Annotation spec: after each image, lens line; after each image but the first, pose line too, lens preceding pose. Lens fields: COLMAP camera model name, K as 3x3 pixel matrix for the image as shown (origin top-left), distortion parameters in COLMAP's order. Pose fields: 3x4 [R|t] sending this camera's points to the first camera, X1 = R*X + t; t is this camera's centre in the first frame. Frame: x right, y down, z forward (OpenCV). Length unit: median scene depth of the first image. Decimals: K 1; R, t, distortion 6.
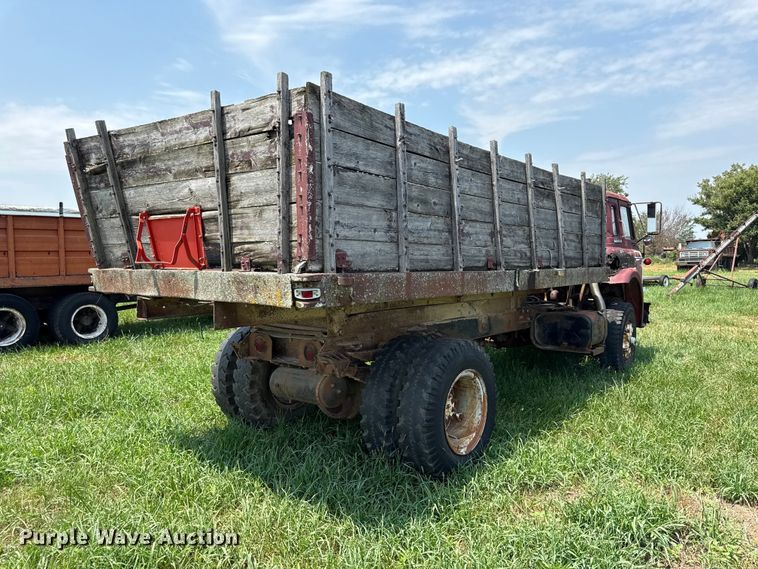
lens RADIAL K [[528.0, 0, 351.2], [0, 528.0, 288.2], [0, 0, 1]] dist [0.009034, -0.005951]
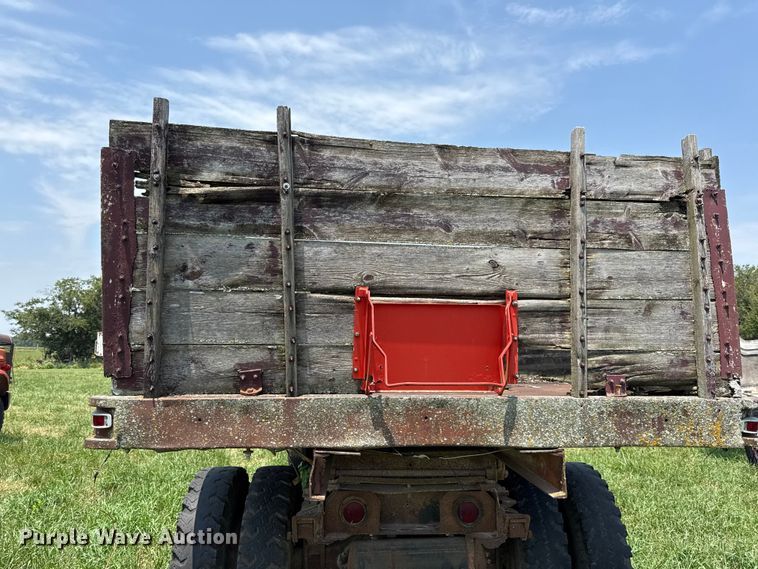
lens RADIAL K [[568.1, 0, 379.4], [0, 568.1, 270.8], [0, 0, 1]] dist [0.094488, -0.160249]
pose [[0.732469, 0.108818, 0.672048, -0.879391], [0.034347, 0.979979, -0.196114, -0.051620], [-0.679934, 0.166731, 0.714066, 0.636043]]
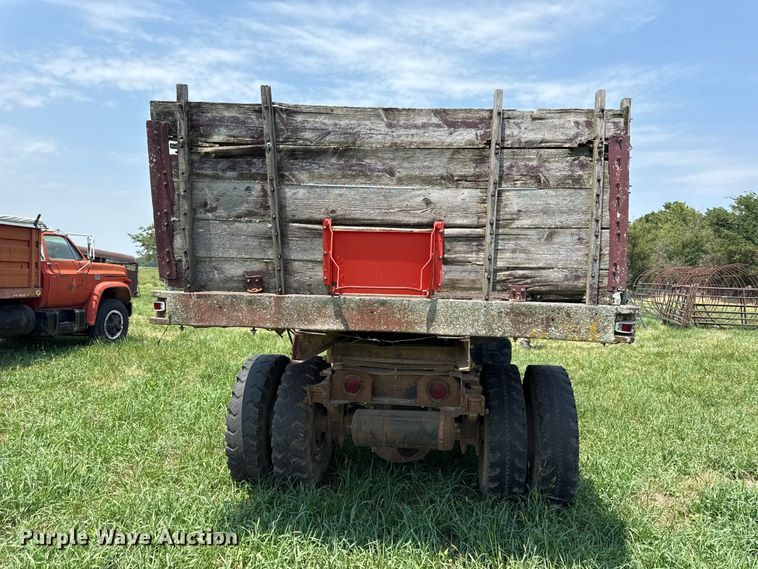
lens RADIAL K [[543.3, 0, 356.0], [0, 543.3, 284.4], [0, 0, 1]] dist [0.111083, -0.187135]
pose [[0.845975, 0.022847, 0.532733, -0.871315], [0.001615, 0.998967, -0.045407, -0.017693], [-0.533220, 0.039274, 0.845065, 0.362111]]
